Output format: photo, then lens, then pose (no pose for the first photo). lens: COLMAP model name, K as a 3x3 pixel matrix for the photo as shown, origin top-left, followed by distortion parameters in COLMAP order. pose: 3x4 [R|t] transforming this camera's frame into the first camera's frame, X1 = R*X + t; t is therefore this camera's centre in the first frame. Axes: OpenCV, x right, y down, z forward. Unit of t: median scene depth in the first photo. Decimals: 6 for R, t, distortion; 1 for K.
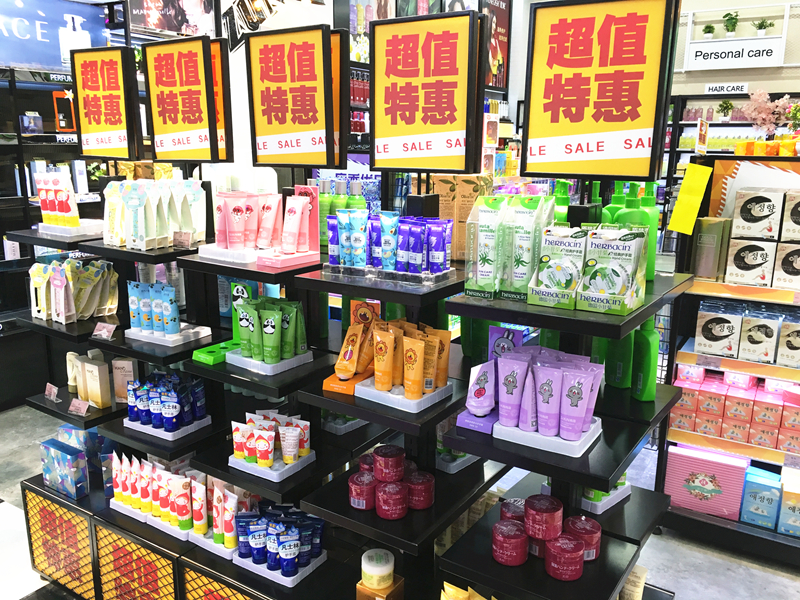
lens RADIAL K [[681.1, 0, 400.0], [0, 681.1, 300.0], [0, 0, 1]] dist [0.038747, -0.006240]
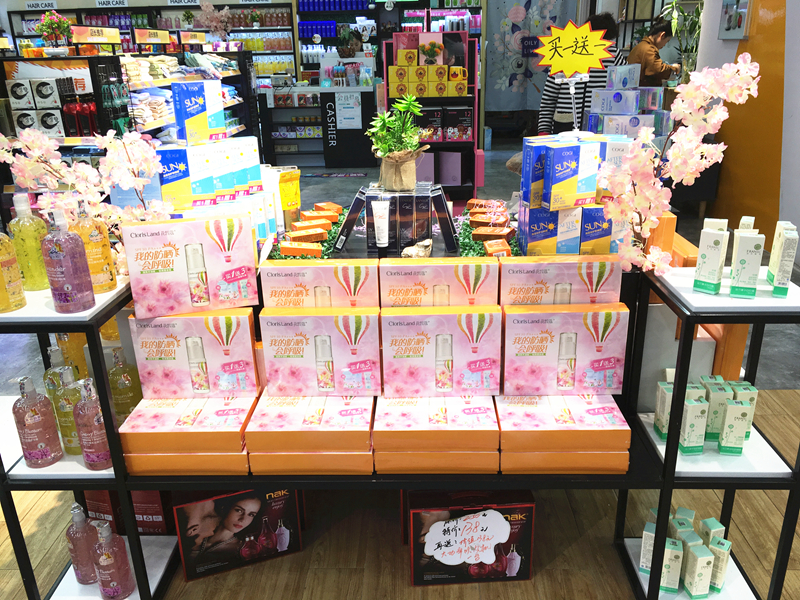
lens RADIAL K [[681.1, 0, 400.0], [0, 681.1, 300.0], [0, 0, 1]] dist [0.038747, -0.006240]
pose [[0.858595, -0.218538, 0.463741, 0.204242], [0.159164, 0.973521, 0.164087, 0.113642], [-0.487321, -0.067073, 0.870643, -0.459285]]
